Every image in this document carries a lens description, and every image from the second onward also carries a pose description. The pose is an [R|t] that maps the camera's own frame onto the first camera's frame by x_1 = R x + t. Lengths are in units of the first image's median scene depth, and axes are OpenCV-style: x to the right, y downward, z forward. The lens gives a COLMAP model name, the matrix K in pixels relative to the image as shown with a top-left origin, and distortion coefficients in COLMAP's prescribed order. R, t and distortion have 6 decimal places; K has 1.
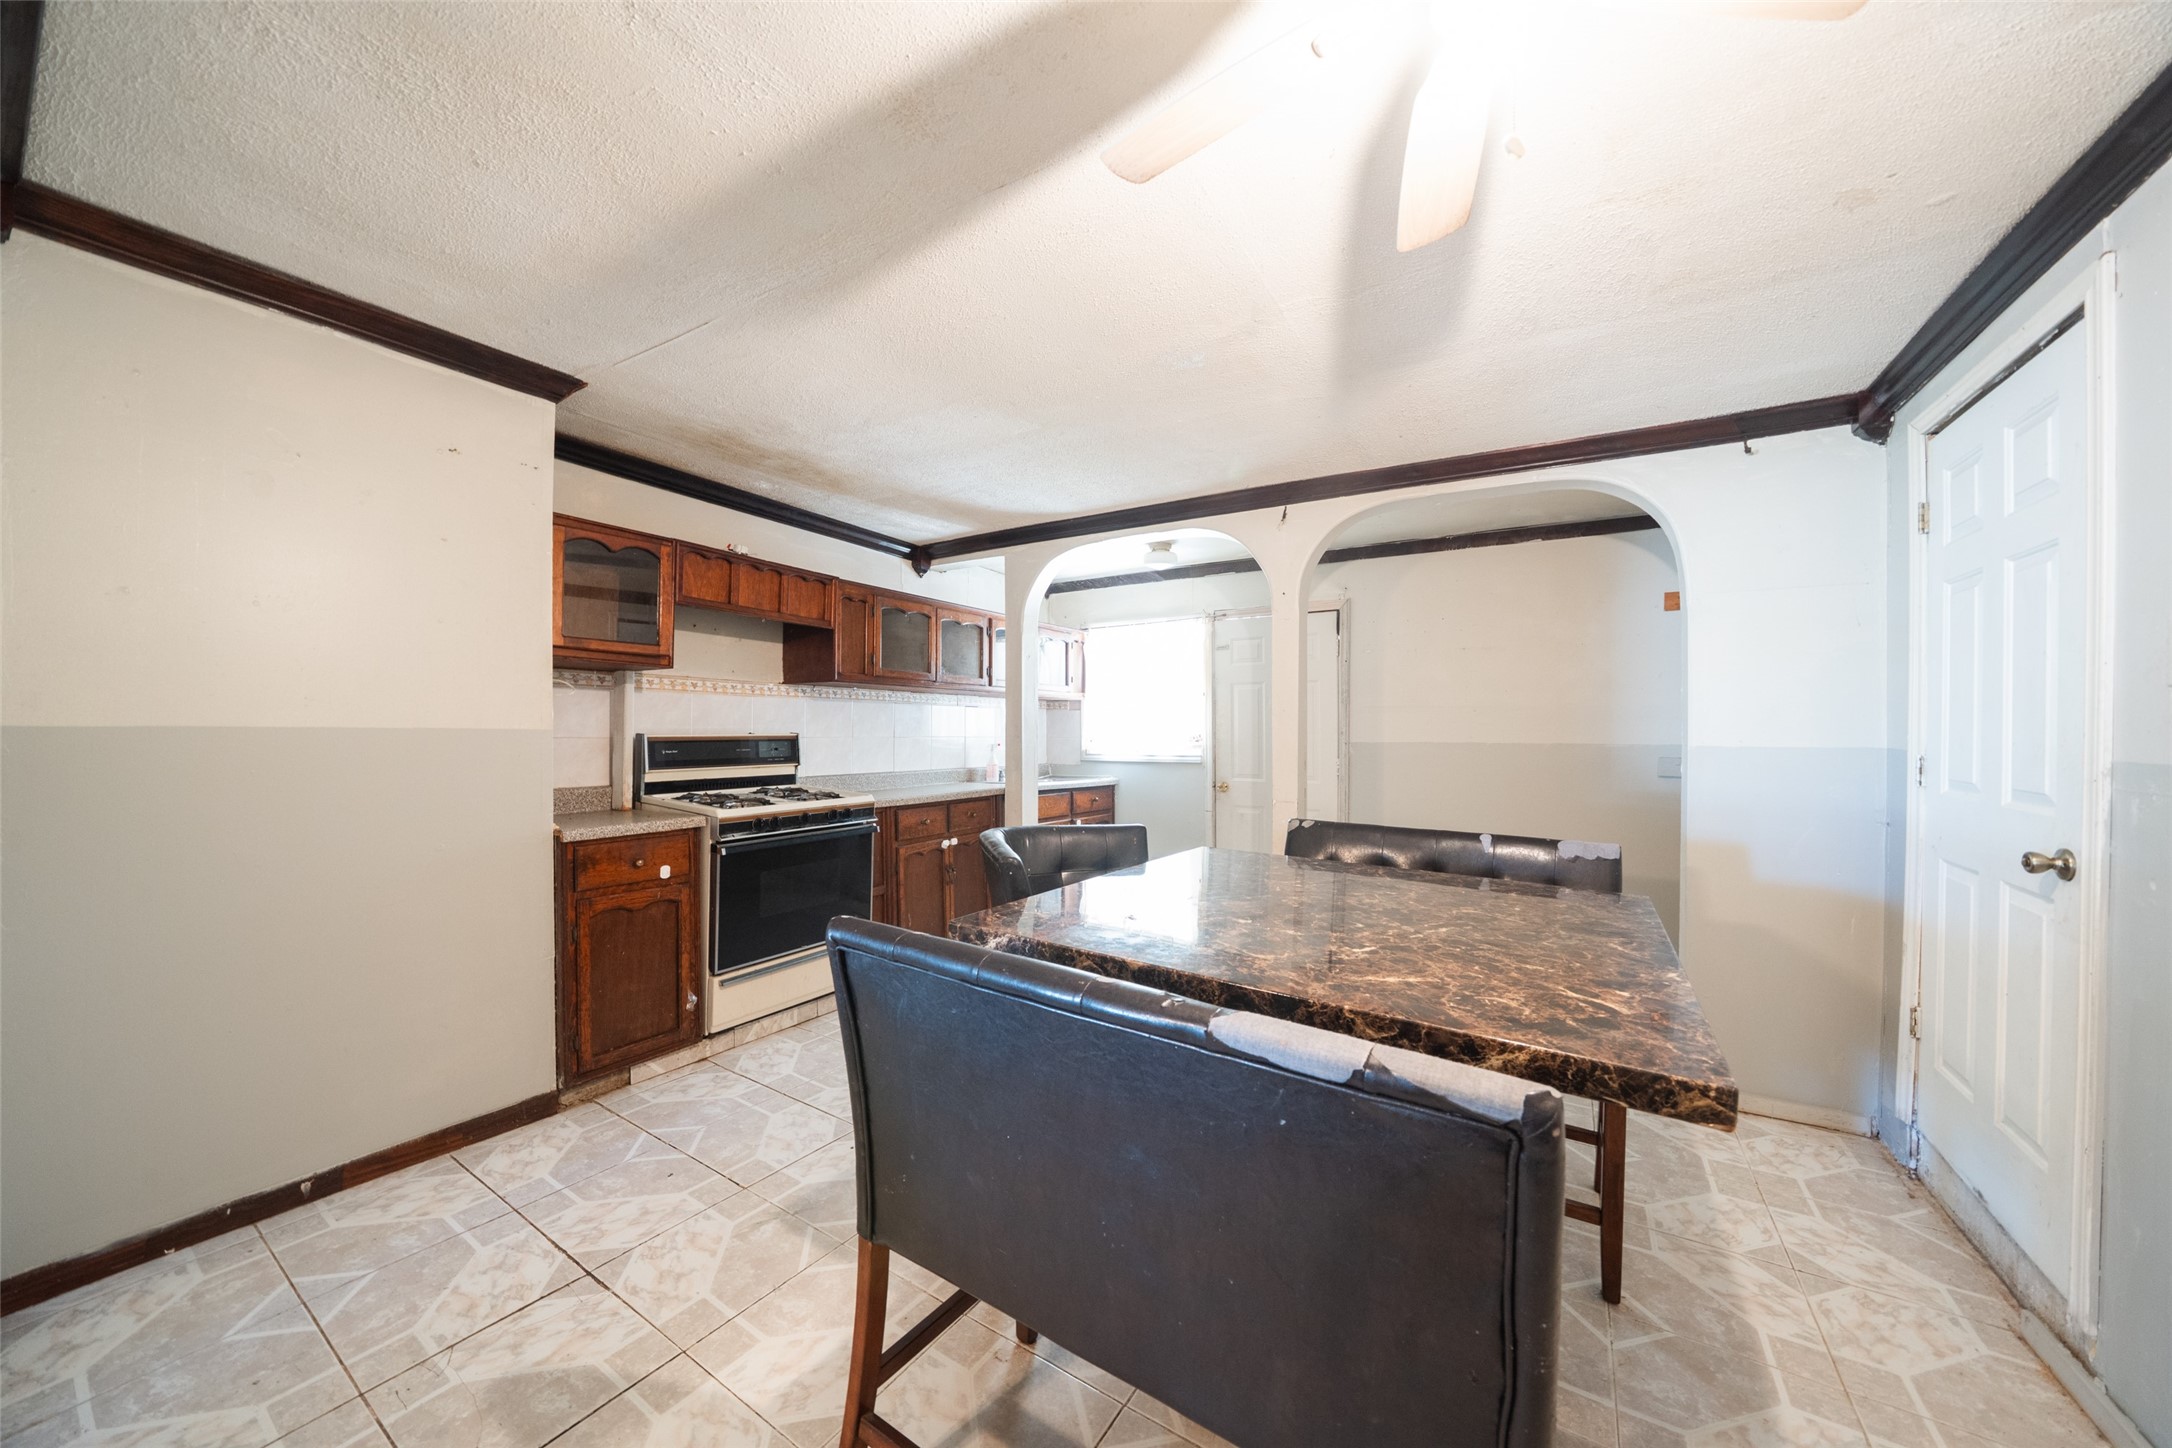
lens RADIAL K [[757.0, 0, 1084.0], [0, 757.0, 733.7], [0, 0, 1]] dist [-0.011370, 0.000477]
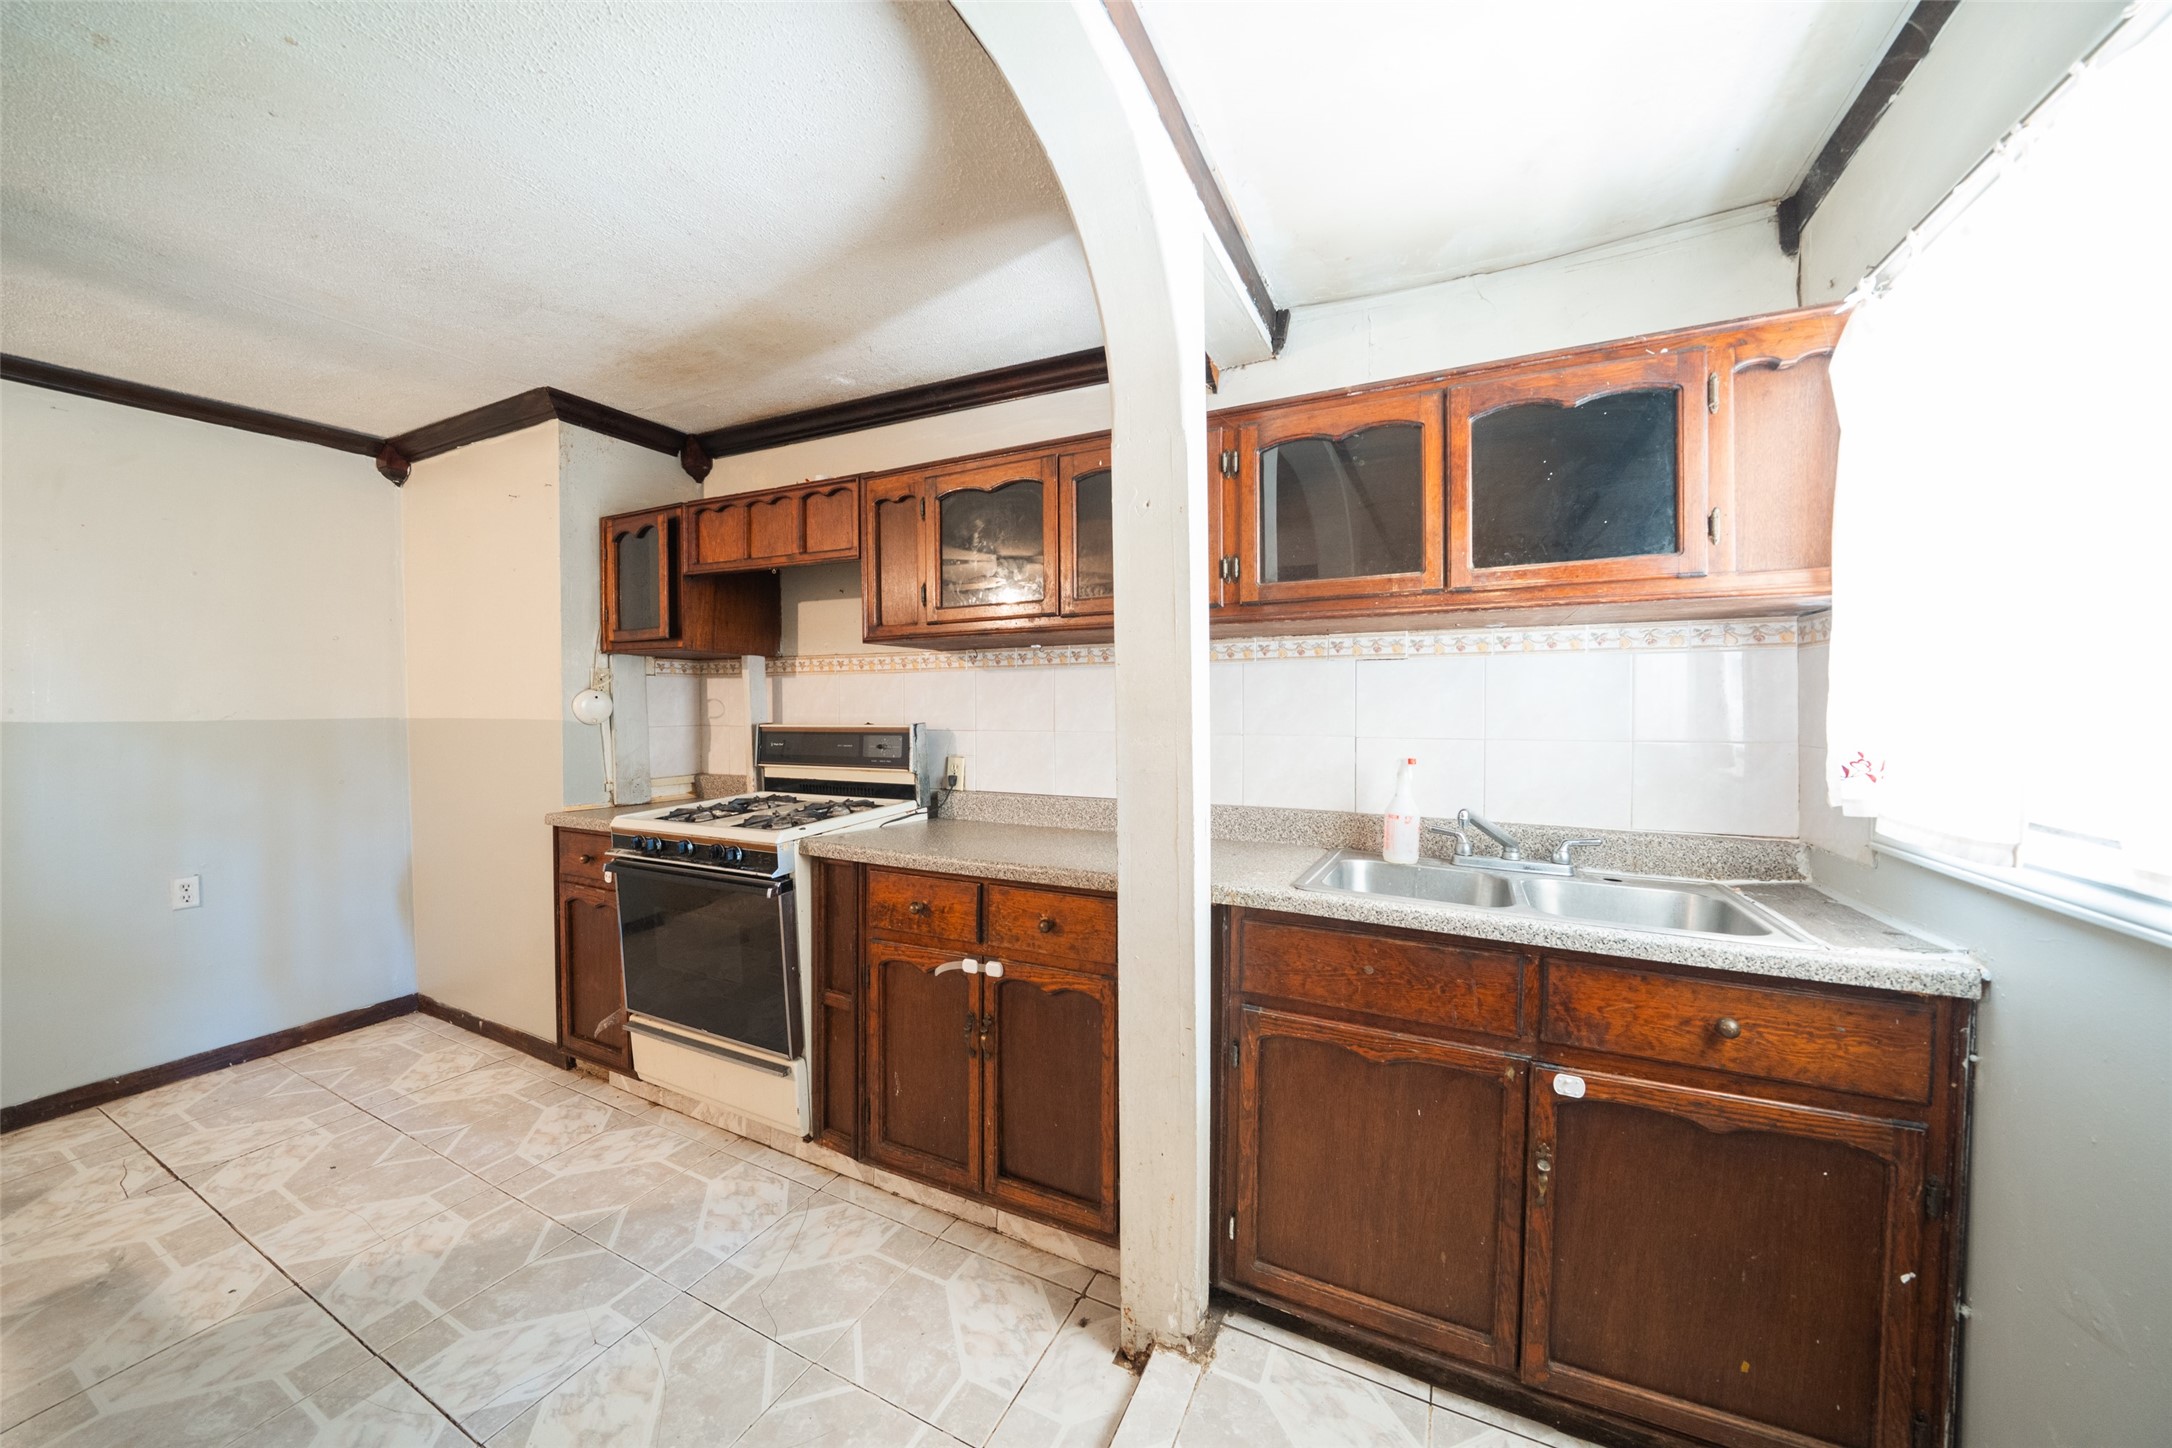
lens RADIAL K [[757.0, 0, 1070.9], [0, 757.0, 723.9], [0, 0, 1]] dist [-0.011370, 0.000477]
pose [[0.088003, 0.016031, -0.995991, 0.386258], [0.002143, 0.999865, 0.016283, -0.014340], [0.996118, -0.003567, 0.087957, 1.410592]]
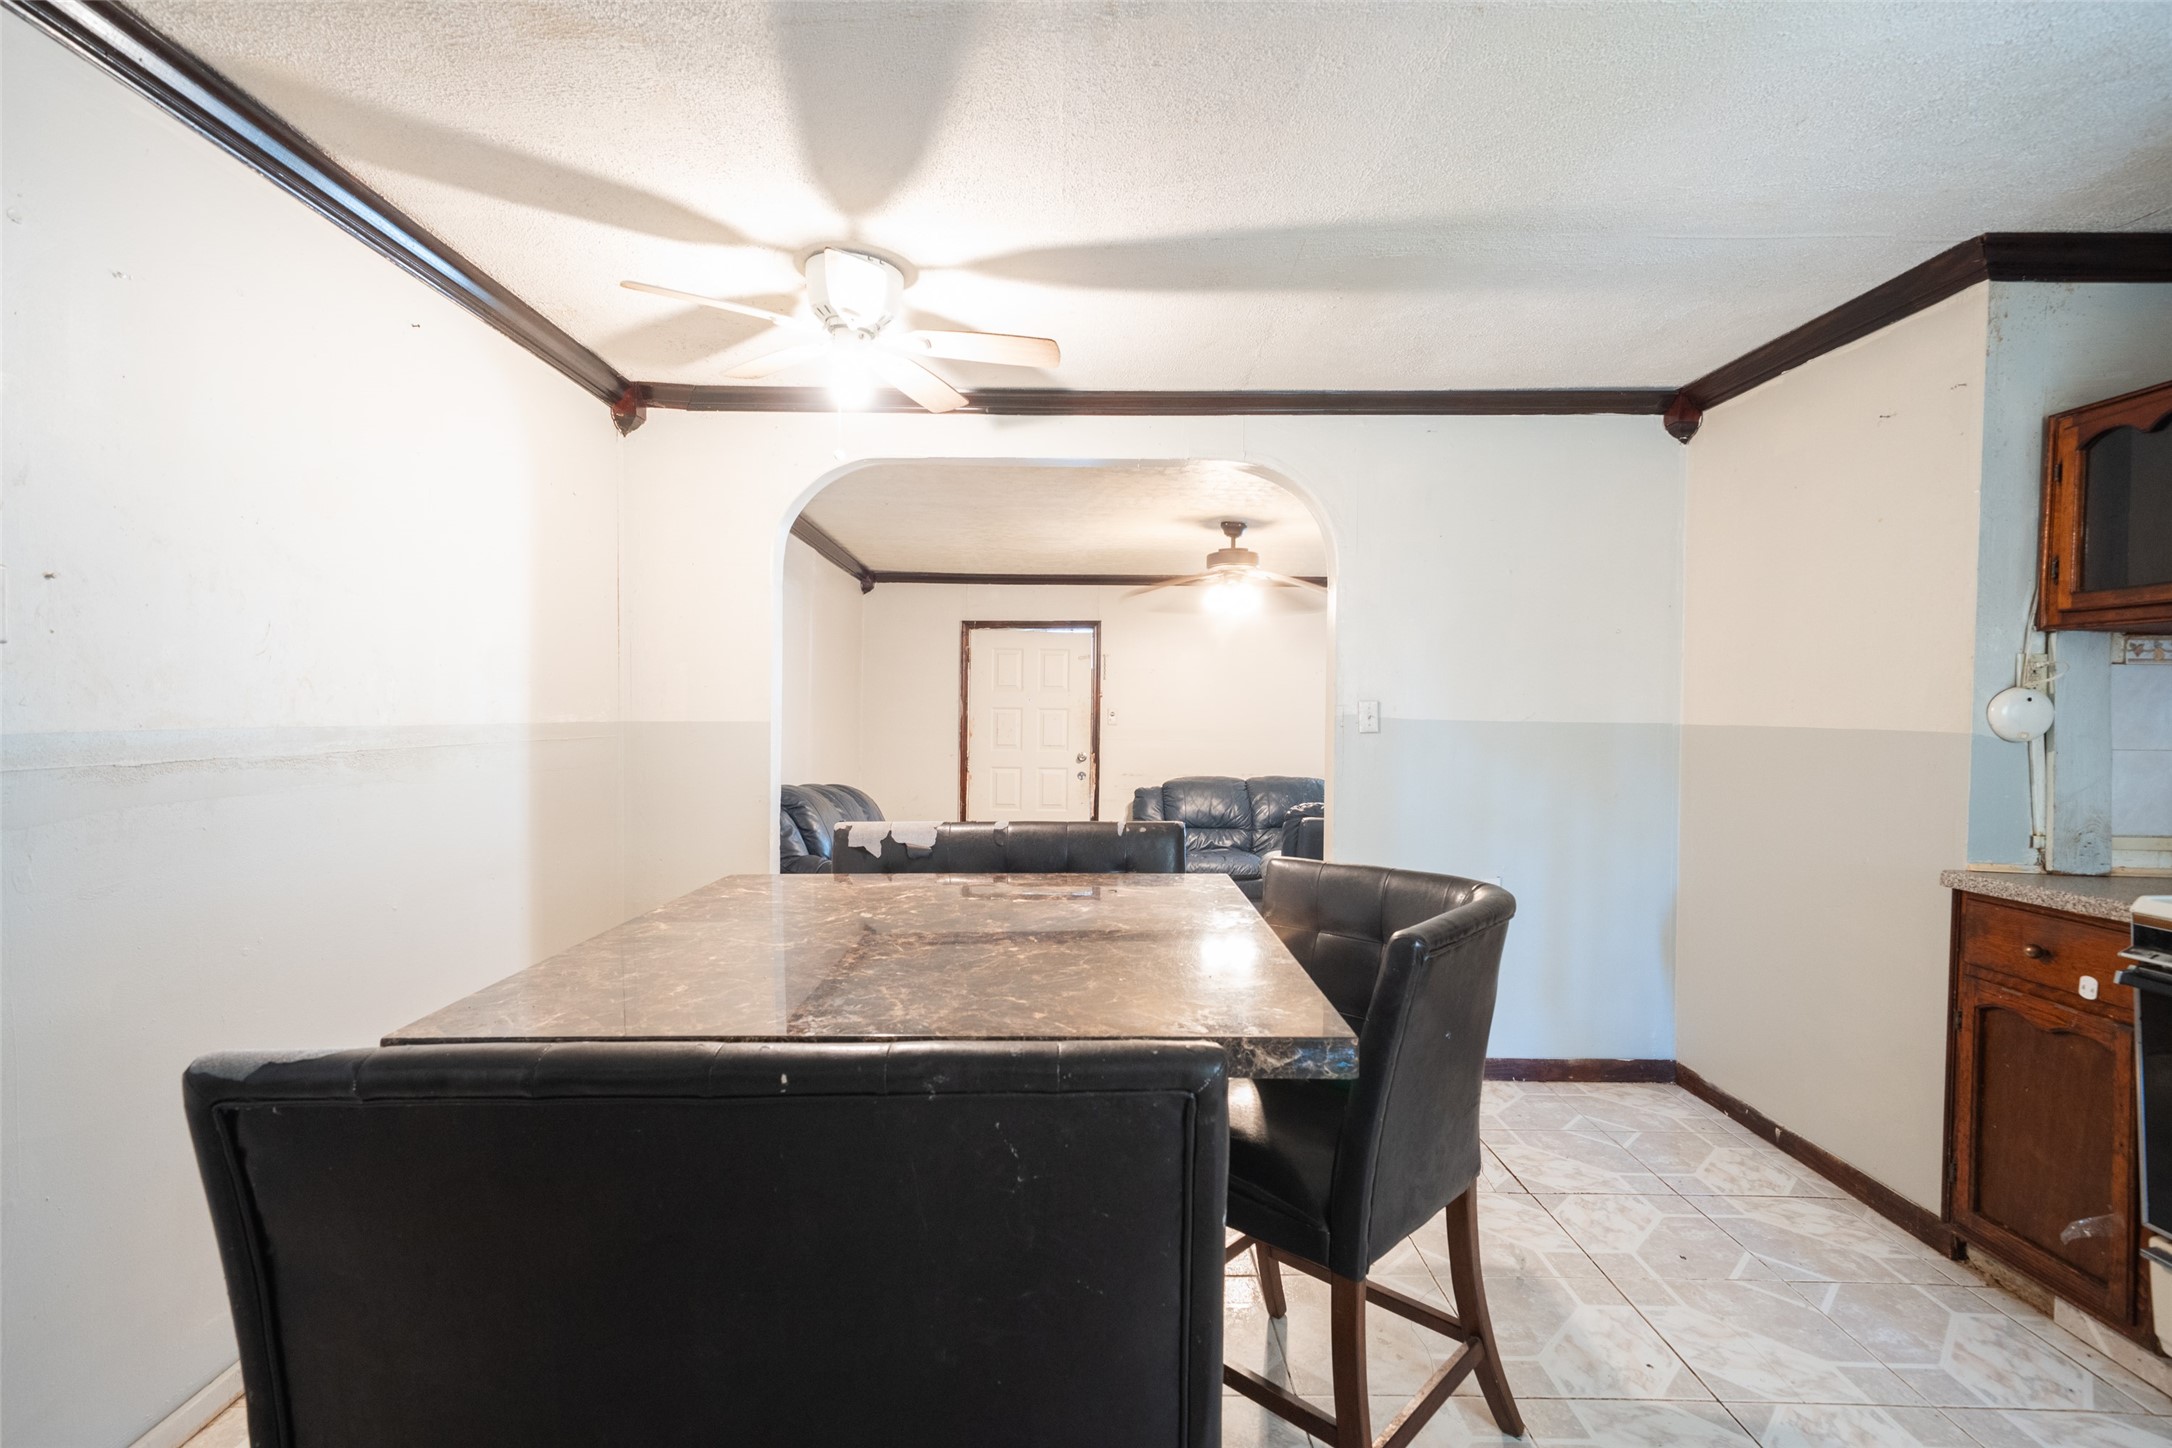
lens RADIAL K [[1001.1, 0, 1079.9], [0, 1001.1, 727.6], [0, 0, 1]] dist [0.004059, 0.001182]
pose [[-0.841276, -0.012832, -0.540454, 0.469508], [-0.026654, 0.999487, 0.017760, -0.004891], [0.539949, 0.029346, -0.841186, 1.162516]]
